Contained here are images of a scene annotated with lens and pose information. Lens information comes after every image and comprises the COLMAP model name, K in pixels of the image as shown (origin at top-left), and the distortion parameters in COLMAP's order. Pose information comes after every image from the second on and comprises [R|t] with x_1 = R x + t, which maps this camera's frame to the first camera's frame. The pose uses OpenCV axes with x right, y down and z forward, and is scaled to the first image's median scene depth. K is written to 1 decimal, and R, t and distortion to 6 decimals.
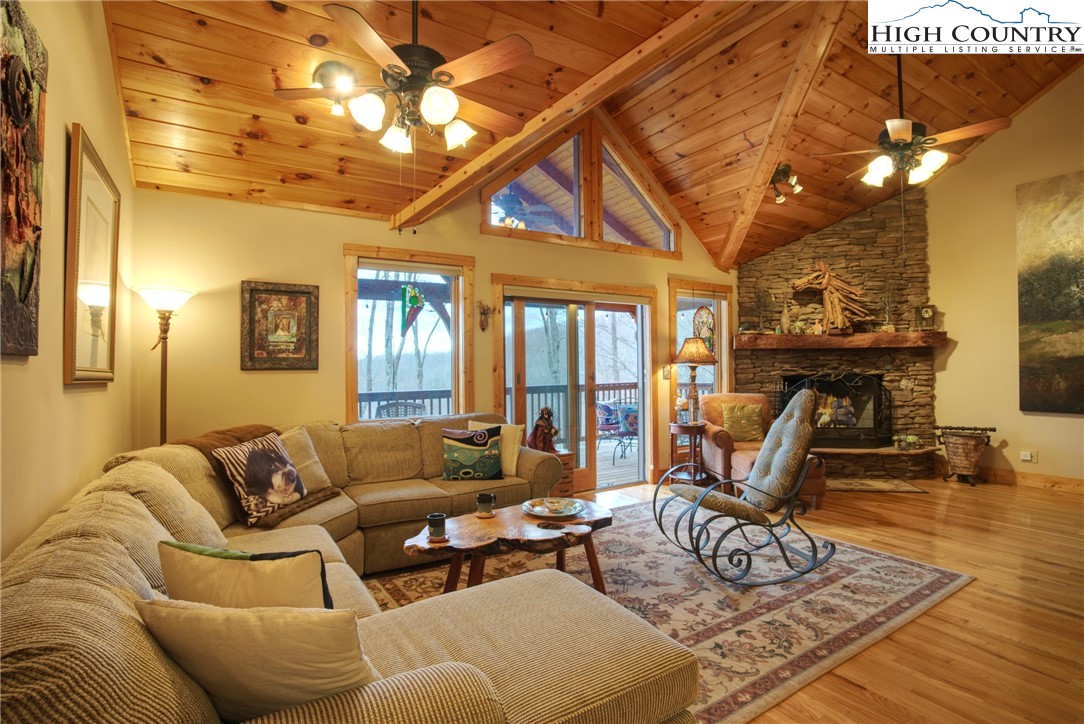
lens RADIAL K [[525.8, 0, 537.8], [0, 525.8, 360.2], [0, 0, 1]] dist [-0.040562, 0.003506]
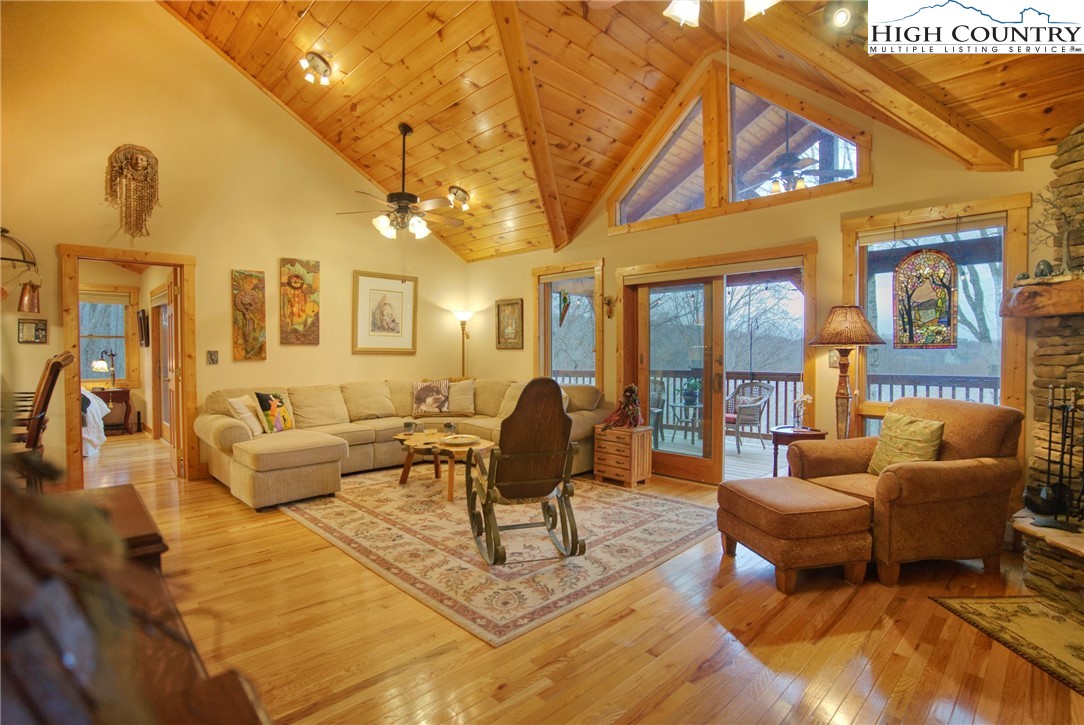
lens RADIAL K [[525.8, 0, 538.1], [0, 525.8, 363.8], [0, 0, 1]] dist [-0.040562, 0.003506]
pose [[0.205152, 0.036780, -0.978039, 1.671389], [0.011044, 0.999143, 0.039890, -0.001856], [0.978668, -0.018985, 0.204570, 0.971086]]
